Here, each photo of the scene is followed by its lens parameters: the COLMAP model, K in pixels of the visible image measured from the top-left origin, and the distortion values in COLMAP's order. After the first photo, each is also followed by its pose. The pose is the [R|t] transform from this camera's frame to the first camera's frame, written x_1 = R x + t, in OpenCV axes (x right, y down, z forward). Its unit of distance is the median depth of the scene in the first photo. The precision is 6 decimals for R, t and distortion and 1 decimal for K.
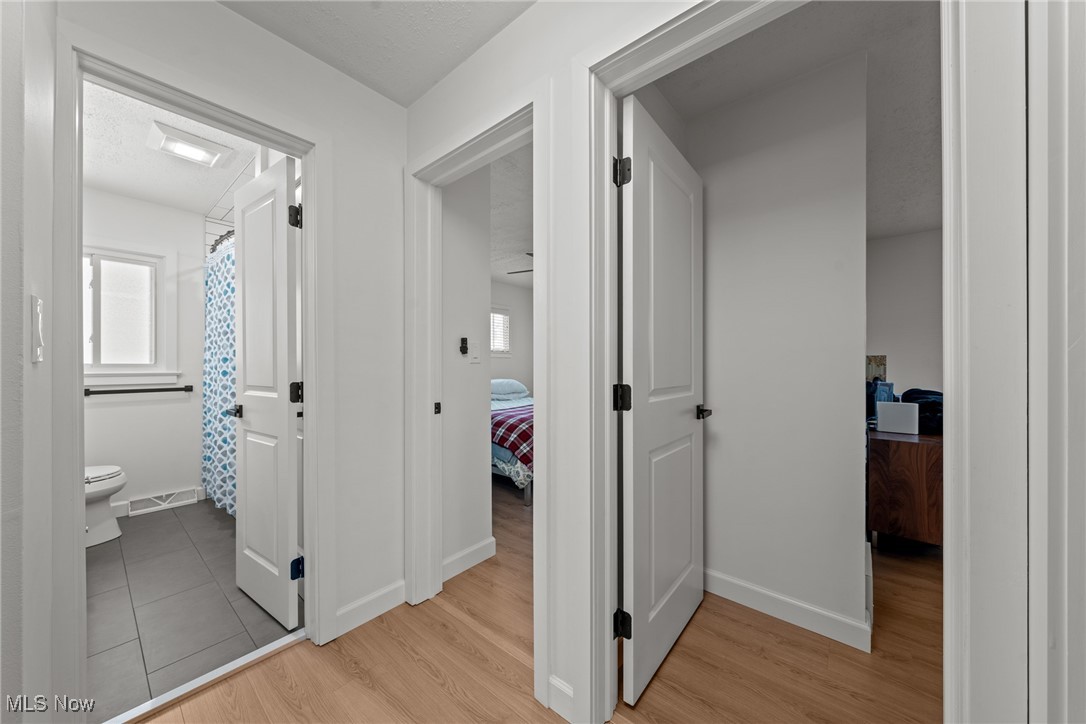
lens RADIAL K [[390.2, 0, 537.5], [0, 390.2, 362.9], [0, 0, 1]] dist [-0.002014, -0.000179]
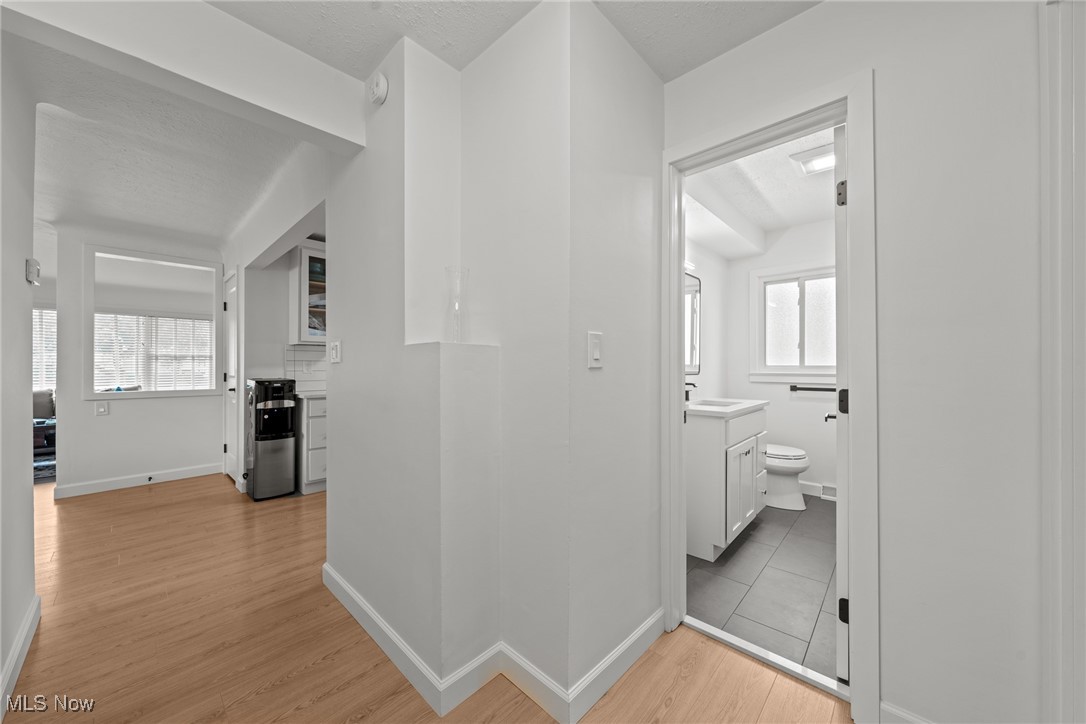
lens RADIAL K [[390.2, 0, 536.5], [0, 390.2, 363.5], [0, 0, 1]] dist [-0.002014, -0.000179]
pose [[-0.036859, -0.000516, -0.999320, 0.152507], [-0.002892, 0.999996, -0.000410, -0.001414], [0.999316, 0.002875, -0.036861, 0.227297]]
